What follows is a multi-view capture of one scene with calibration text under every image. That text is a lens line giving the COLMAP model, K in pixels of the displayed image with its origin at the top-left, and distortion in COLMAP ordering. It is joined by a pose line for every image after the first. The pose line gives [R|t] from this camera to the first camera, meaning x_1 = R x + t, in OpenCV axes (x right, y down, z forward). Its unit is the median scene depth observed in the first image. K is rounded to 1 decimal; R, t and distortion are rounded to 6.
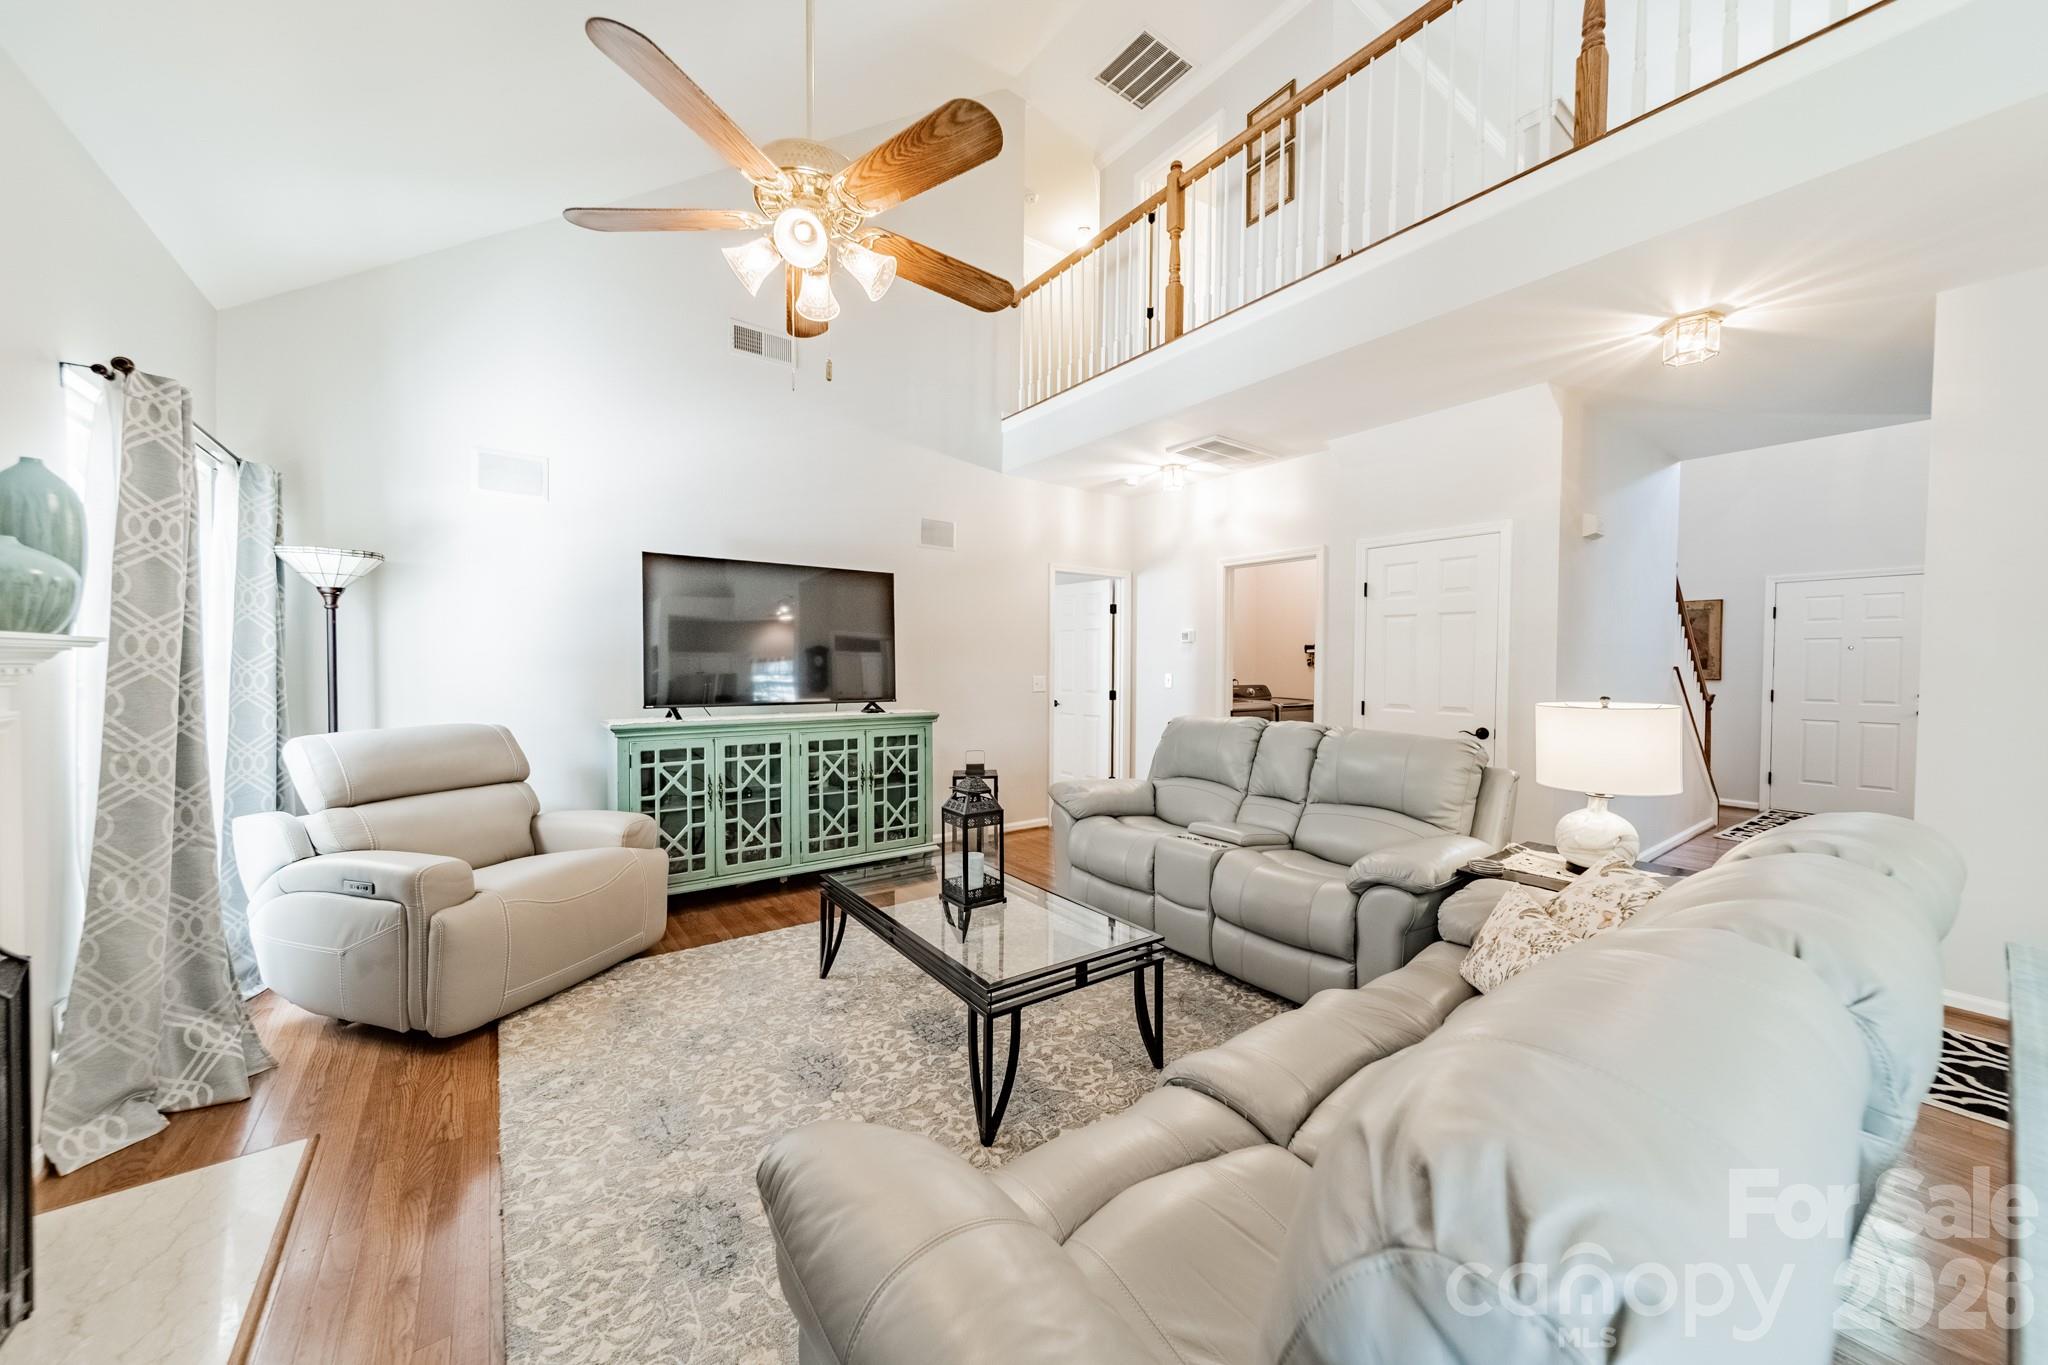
lens RADIAL K [[725.9, 0, 1036.2], [0, 725.9, 669.9], [0, 0, 1]] dist [0.002577, 0.000054]
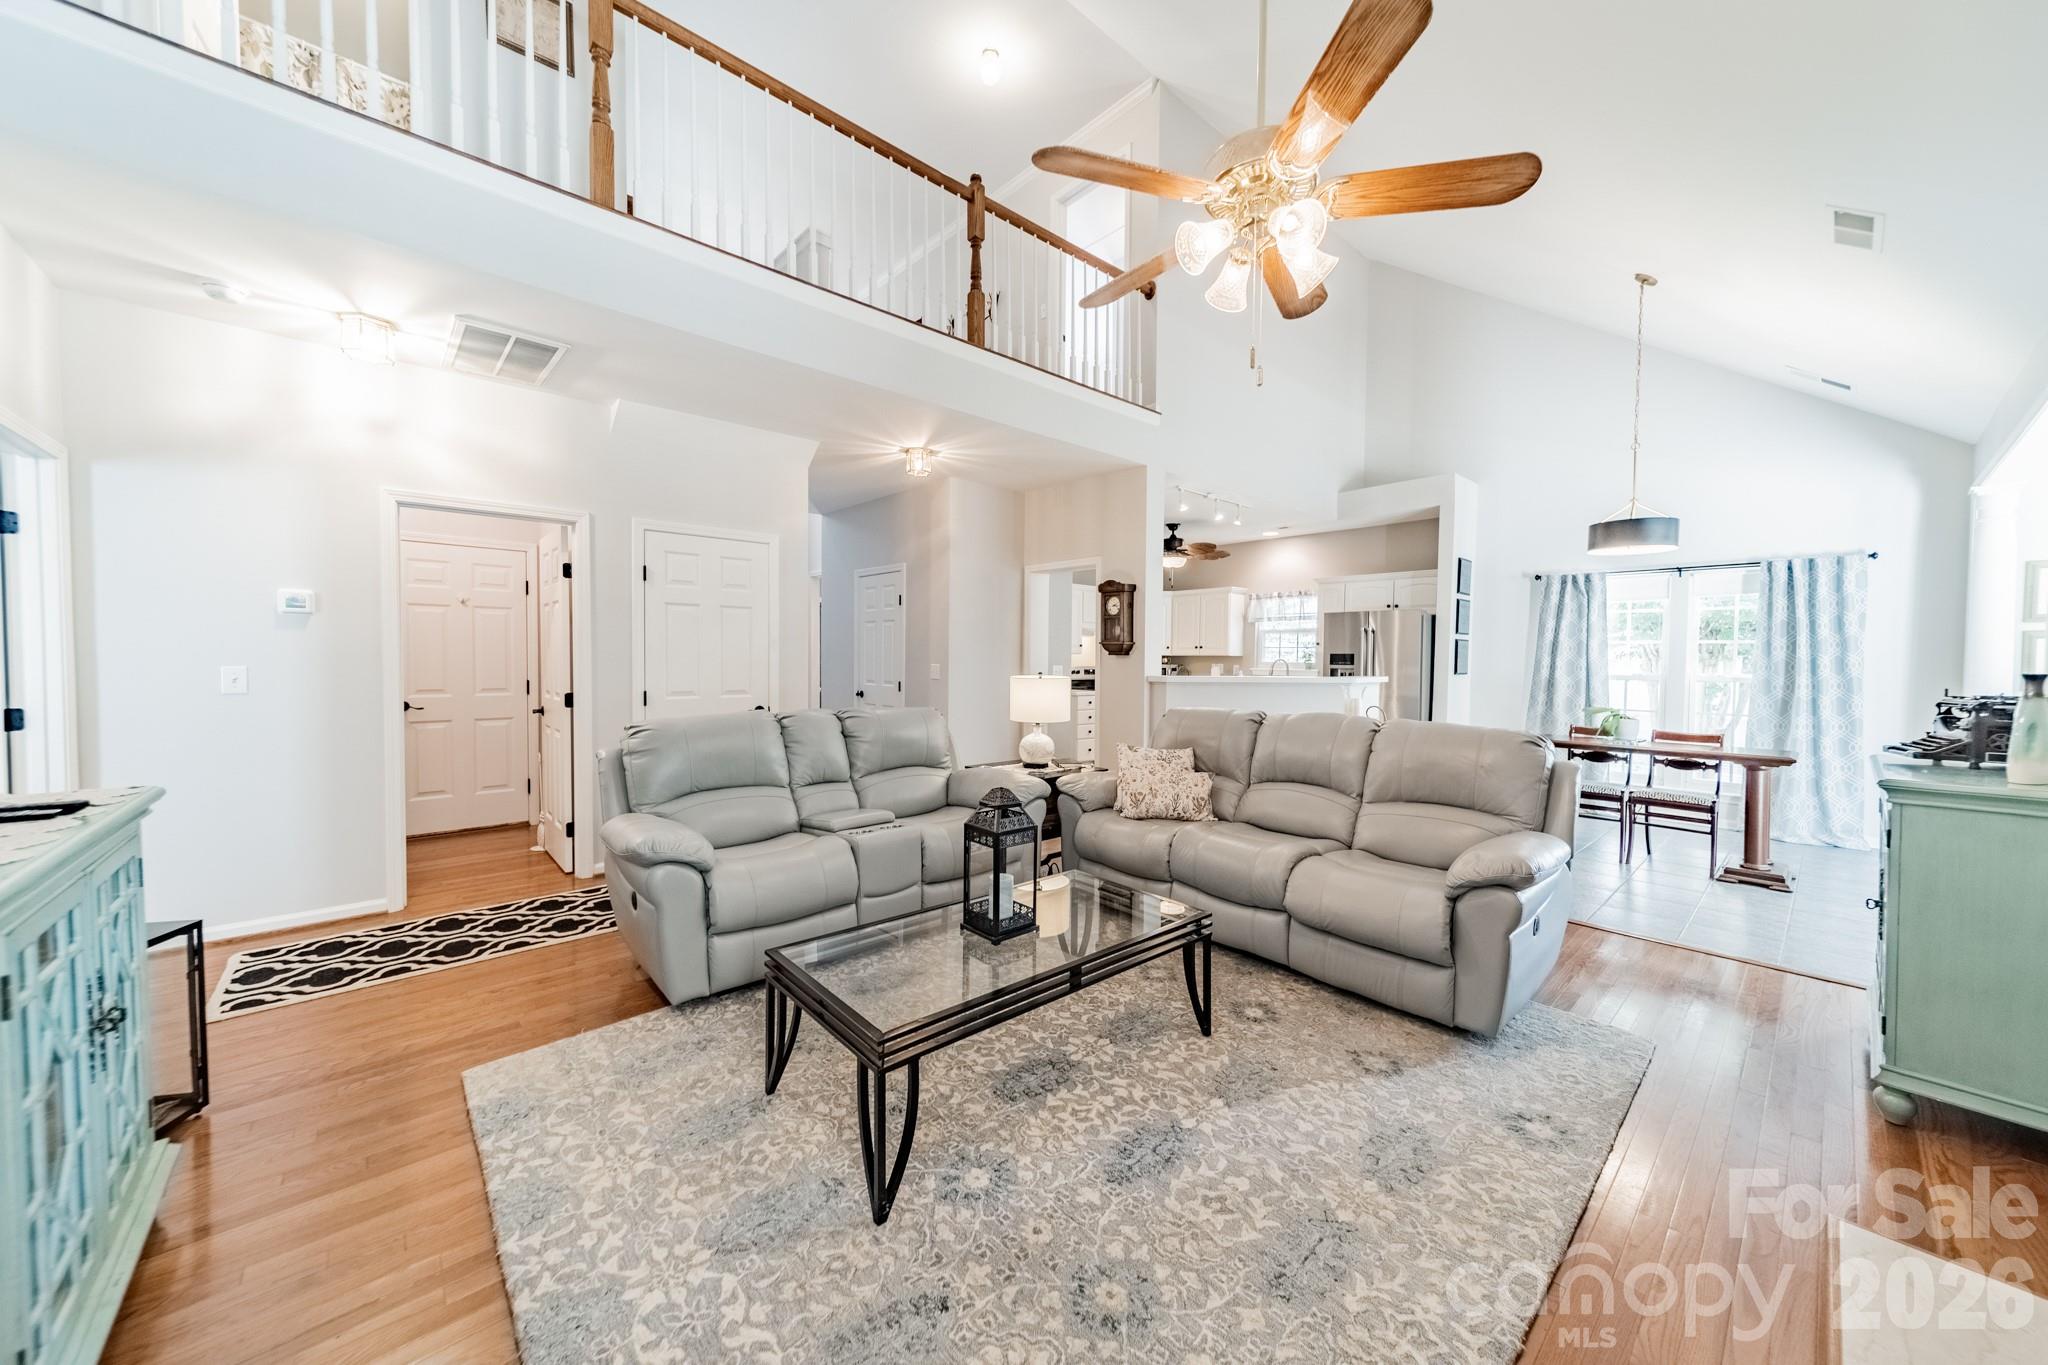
lens RADIAL K [[725.9, 0, 1027.0], [0, 725.9, 671.5], [0, 0, 1]] dist [0.002577, 0.000054]
pose [[-0.087070, -0.029432, 0.995767, -0.584212], [0.001048, 0.999560, 0.029636, -0.010510], [-0.996202, 0.003624, -0.087001, 0.643072]]
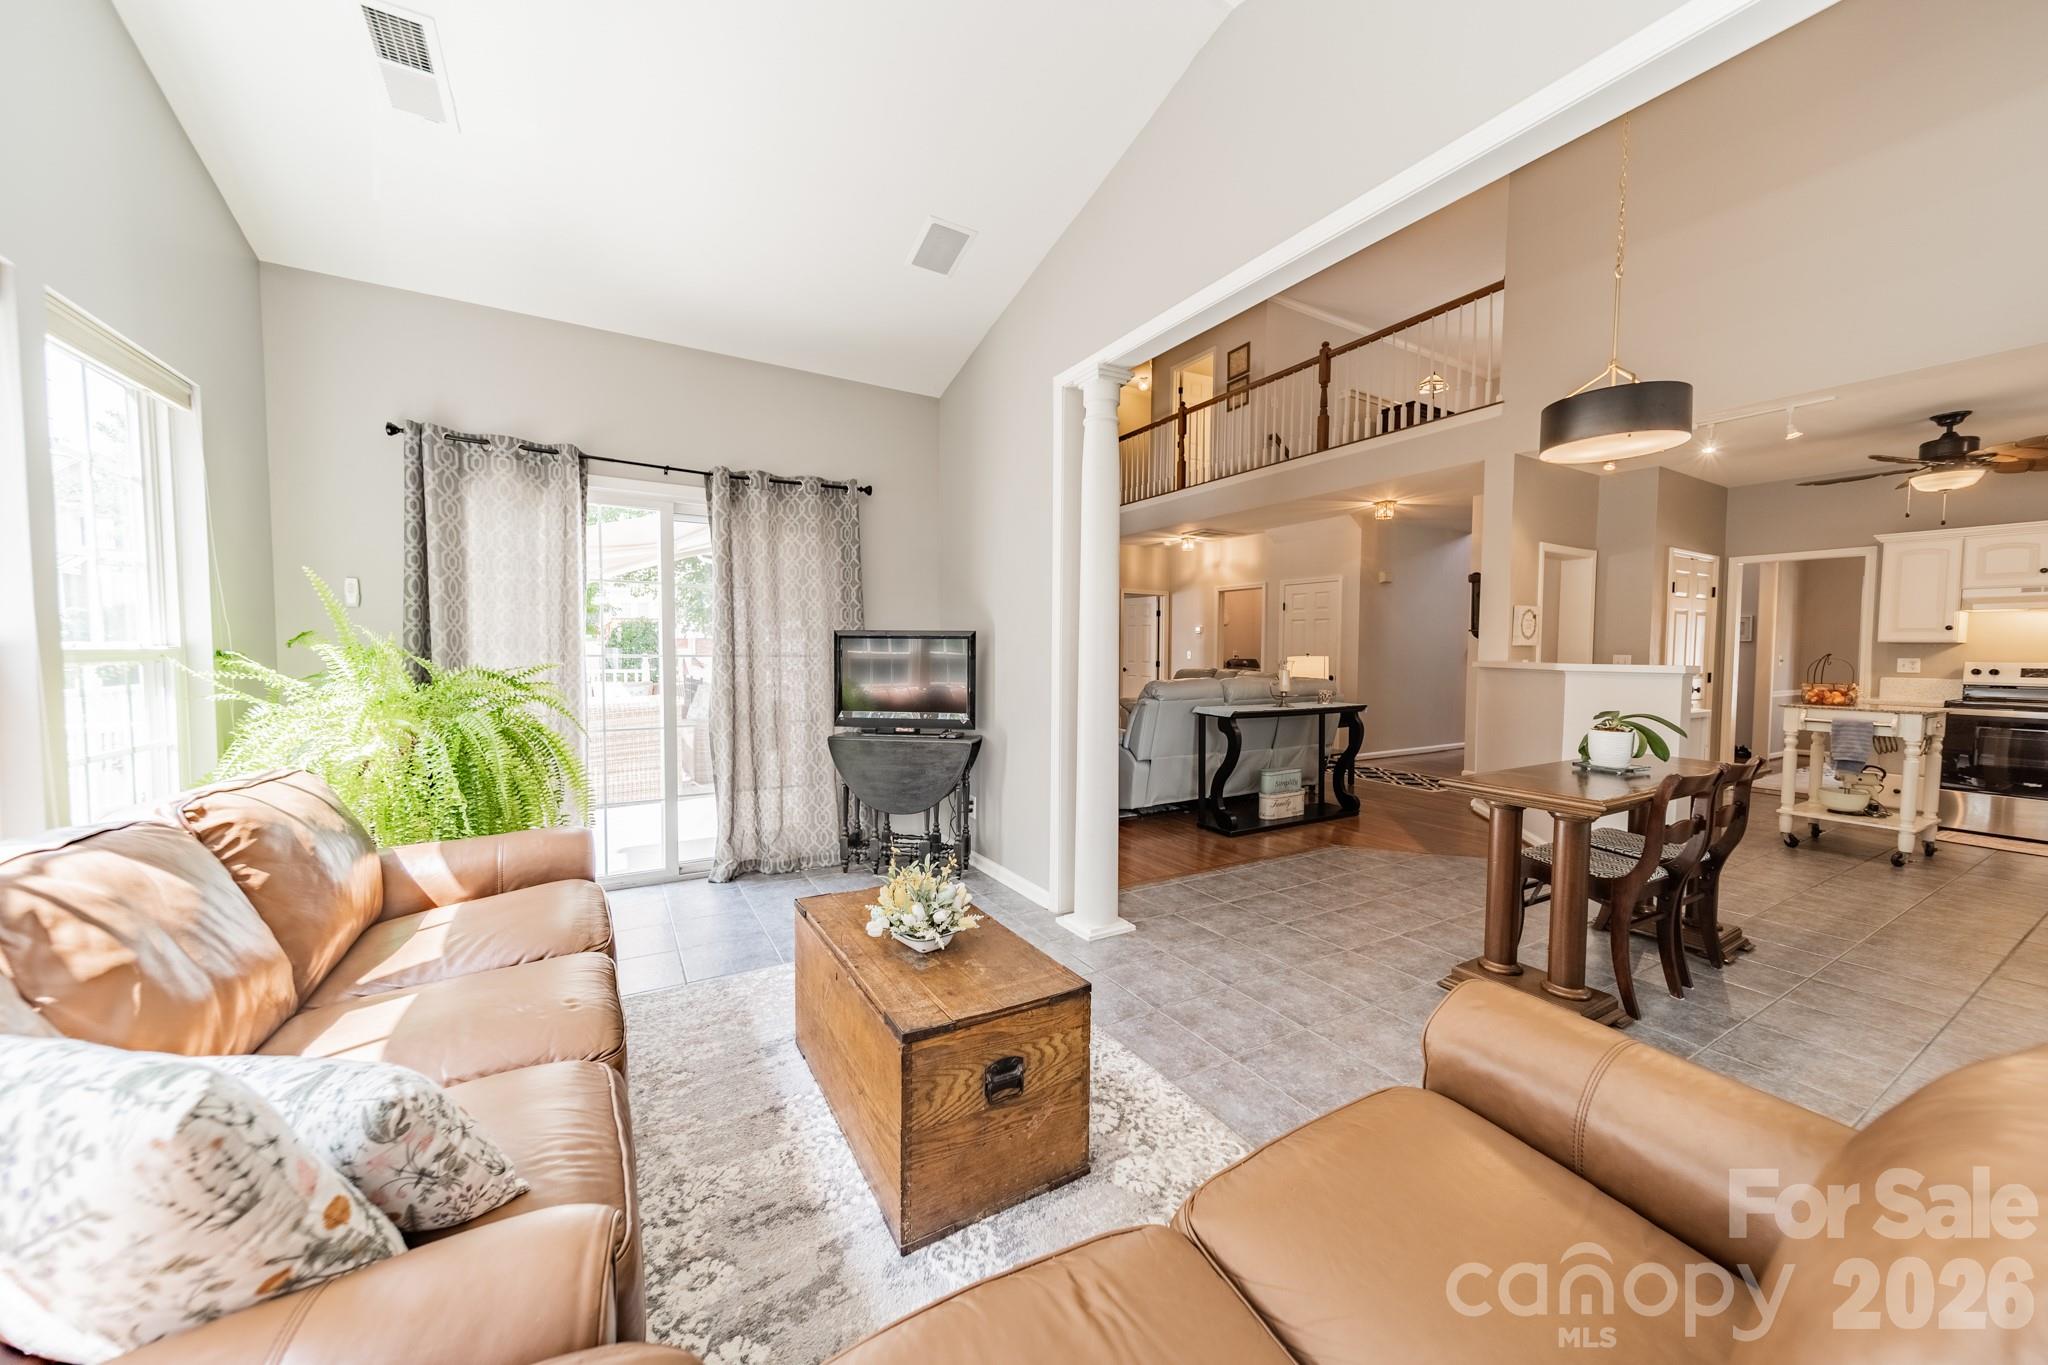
lens RADIAL K [[725.9, 0, 1027.8], [0, 725.9, 682.5], [0, 0, 1]] dist [0.002577, 0.000054]
pose [[0.993416, 0.002499, -0.114533, -0.005862], [0.001549, 0.999378, 0.035239, 0.026203], [0.114549, -0.035184, 0.992794, -1.119754]]
